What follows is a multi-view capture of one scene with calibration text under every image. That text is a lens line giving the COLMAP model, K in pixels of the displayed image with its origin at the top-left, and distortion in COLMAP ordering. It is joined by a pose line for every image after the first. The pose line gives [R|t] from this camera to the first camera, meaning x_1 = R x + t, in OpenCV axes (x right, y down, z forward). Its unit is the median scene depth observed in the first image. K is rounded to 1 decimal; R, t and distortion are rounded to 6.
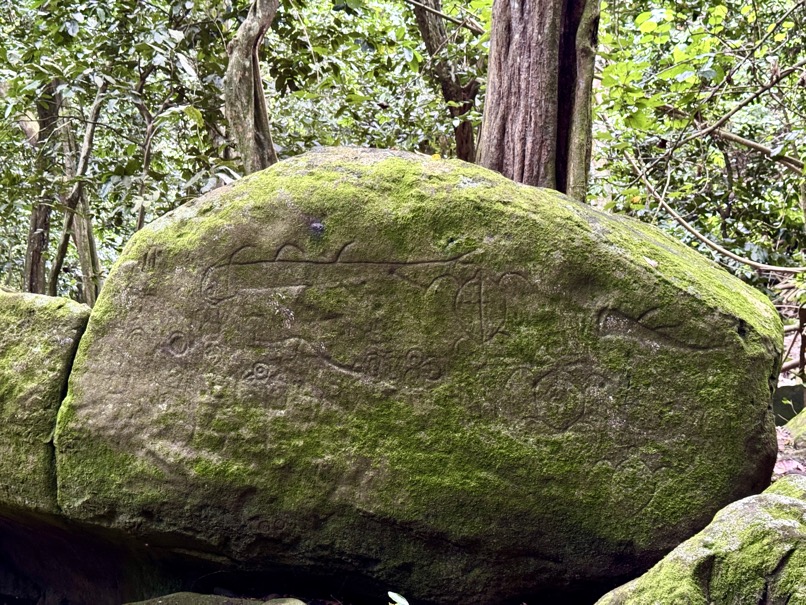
lens RADIAL K [[1117.8, 0, 392.0], [0, 1117.8, 305.7], [0, 0, 1]] dist [0.145199, -0.089189]
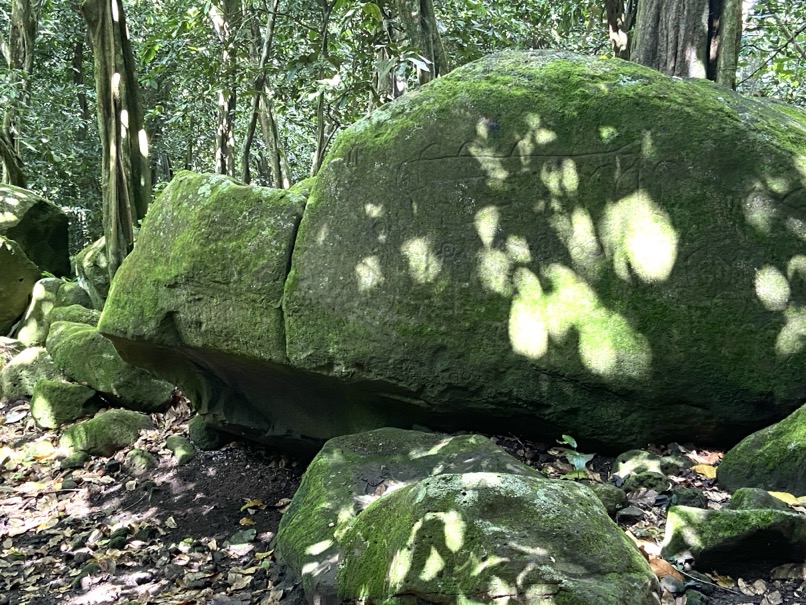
lens RADIAL K [[1037.8, 0, 391.3], [0, 1037.8, 282.8], [0, 0, 1]] dist [0.103793, -0.036814]
pose [[0.989786, -0.007244, -0.142376, -0.019612], [0.023384, 0.993431, 0.112020, -0.031857], [0.140629, -0.114205, 0.983453, -0.100088]]
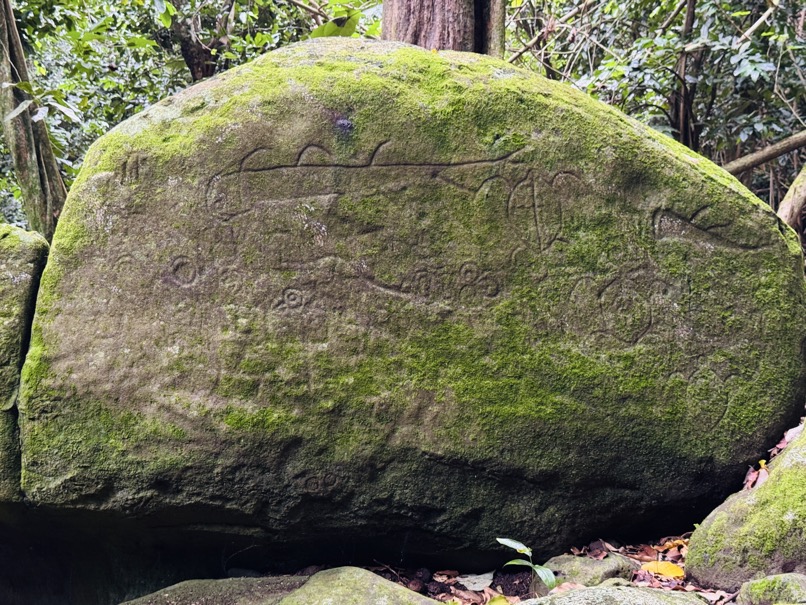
lens RADIAL K [[1124.7, 0, 402.5], [0, 1124.7, 298.5], [0, 0, 1]] dist [0.183781, -0.342267]
pose [[0.952911, -0.055120, 0.298200, -0.287068], [0.054967, 0.998448, 0.008906, 0.055337], [-0.298228, 0.007904, 0.954462, 0.182251]]
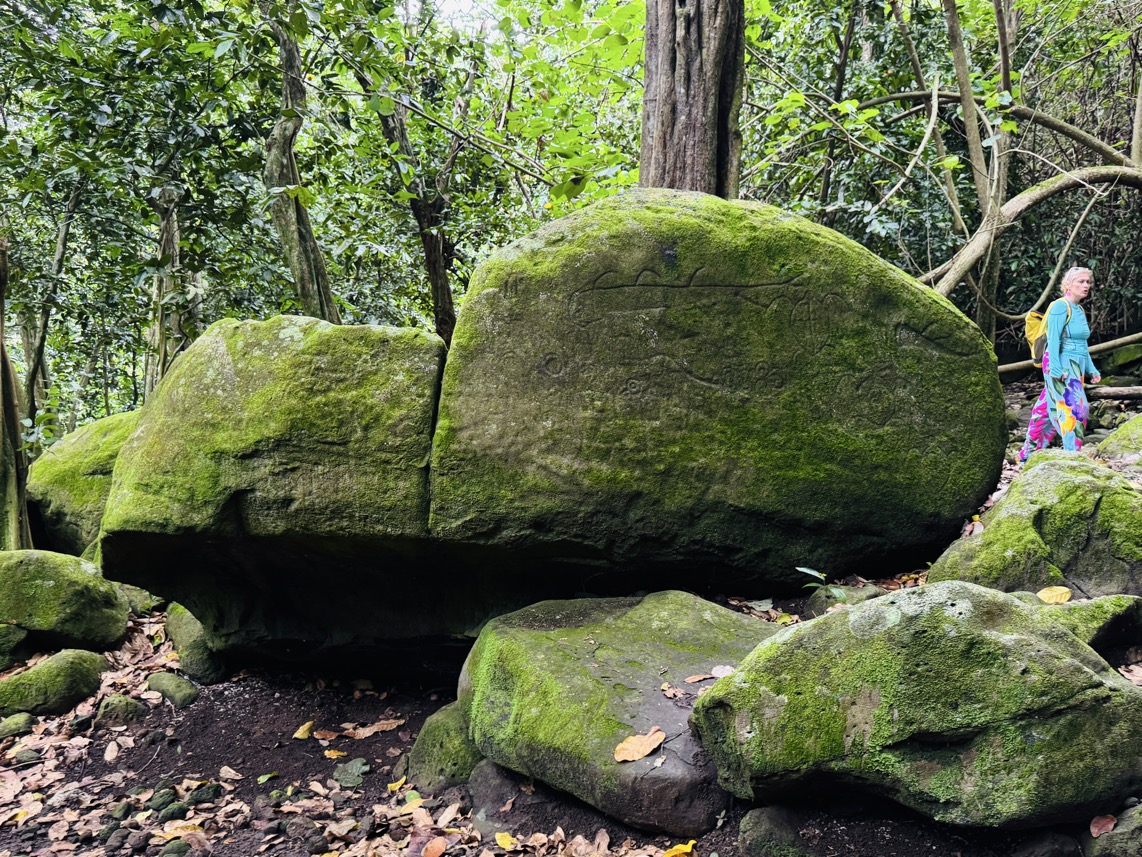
lens RADIAL K [[930.3, 0, 579.4], [0, 930.3, 434.0], [0, 0, 1]] dist [0.148388, -0.248106]
pose [[0.942855, -0.050032, 0.329426, -0.463859], [0.042944, 0.998663, 0.028763, 0.075733], [-0.330425, -0.012972, 0.943743, 0.166472]]
